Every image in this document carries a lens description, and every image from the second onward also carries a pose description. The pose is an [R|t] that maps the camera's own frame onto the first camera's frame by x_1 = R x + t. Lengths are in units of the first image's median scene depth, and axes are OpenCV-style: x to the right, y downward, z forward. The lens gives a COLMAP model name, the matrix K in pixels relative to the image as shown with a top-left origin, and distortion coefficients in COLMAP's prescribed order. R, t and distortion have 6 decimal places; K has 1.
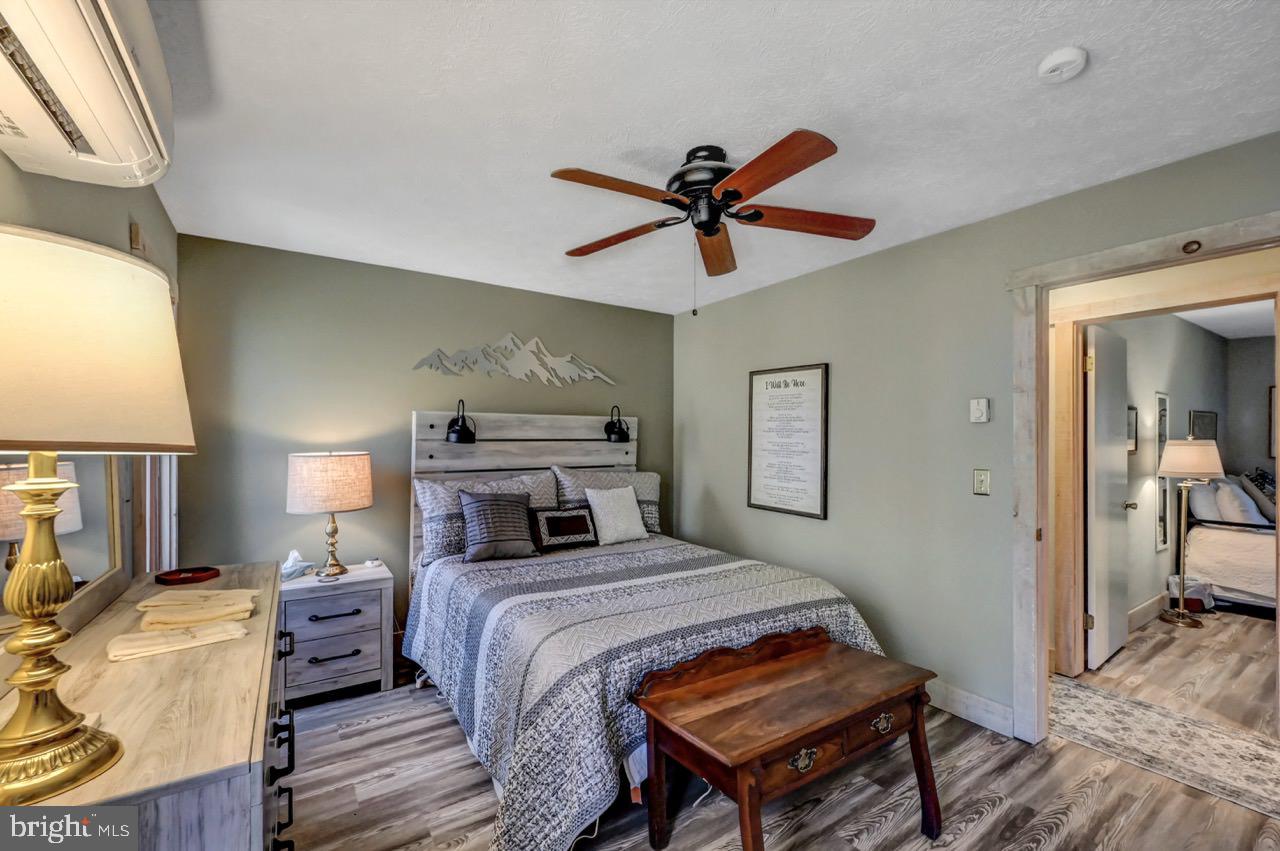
lens RADIAL K [[542.8, 0, 644.1], [0, 542.8, 442.6], [0, 0, 1]] dist [0.000986, 0.000102]
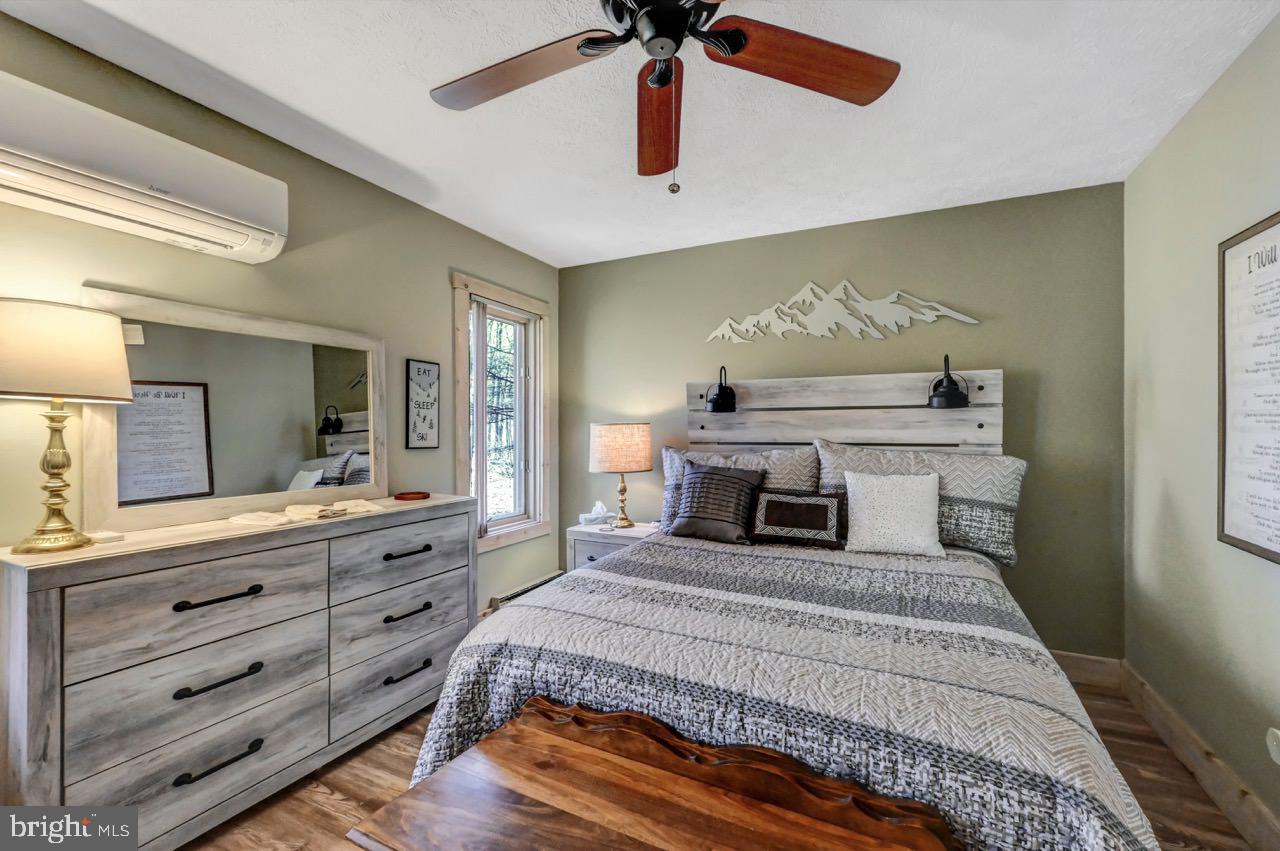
lens RADIAL K [[536.2, 0, 640.4], [0, 536.2, 427.8], [0, 0, 1]] dist [0.002156, 0.000223]
pose [[0.498089, -0.001506, -0.867124, 0.402376], [-0.001557, 0.999995, -0.002631, 0.029999], [0.867124, 0.002660, 0.498085, 0.415954]]
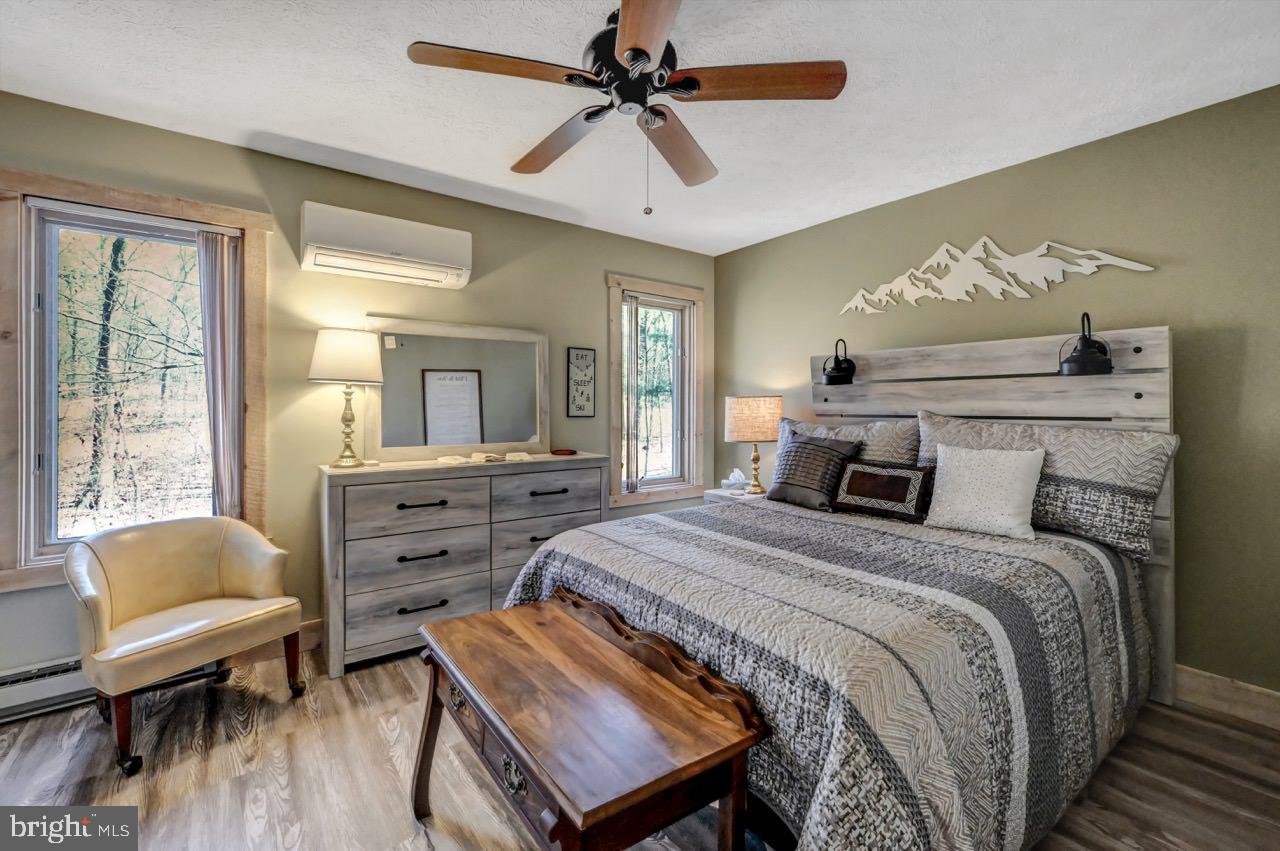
lens RADIAL K [[542.7, 0, 643.4], [0, 542.7, 408.6], [0, 0, 1]] dist [0.000901, 0.000033]
pose [[0.056730, 0.005238, -0.998376, 0.596341], [-0.003498, 0.999981, 0.005048, 0.038695], [0.998383, 0.003206, 0.056747, 0.607264]]
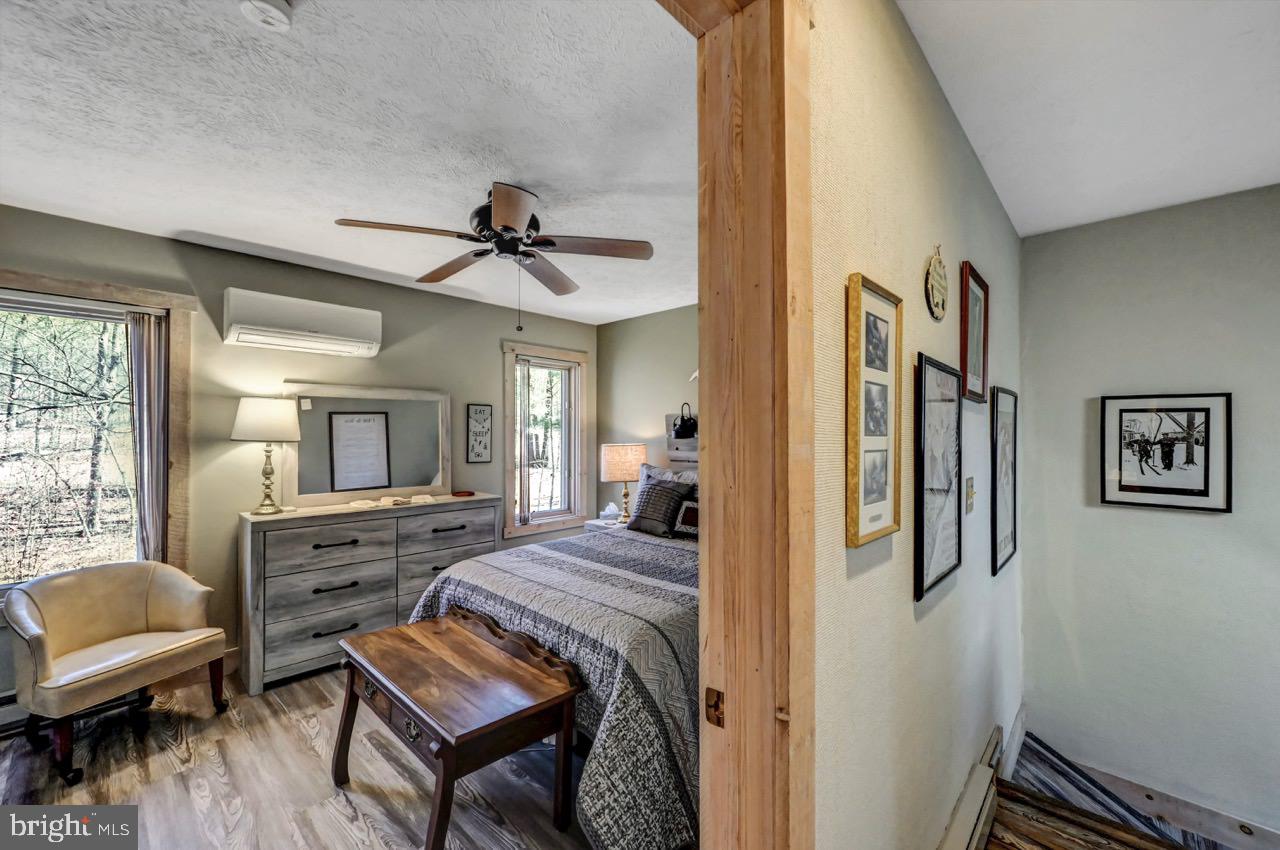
lens RADIAL K [[513.5, 0, 642.9], [0, 513.5, 428.6], [0, 0, 1]] dist [-0.001222, 0.000313]
pose [[0.225810, -0.007504, -0.974143, 0.781995], [-0.002992, 0.999960, -0.008396, -0.011119], [0.974167, 0.004811, 0.225778, 0.648149]]
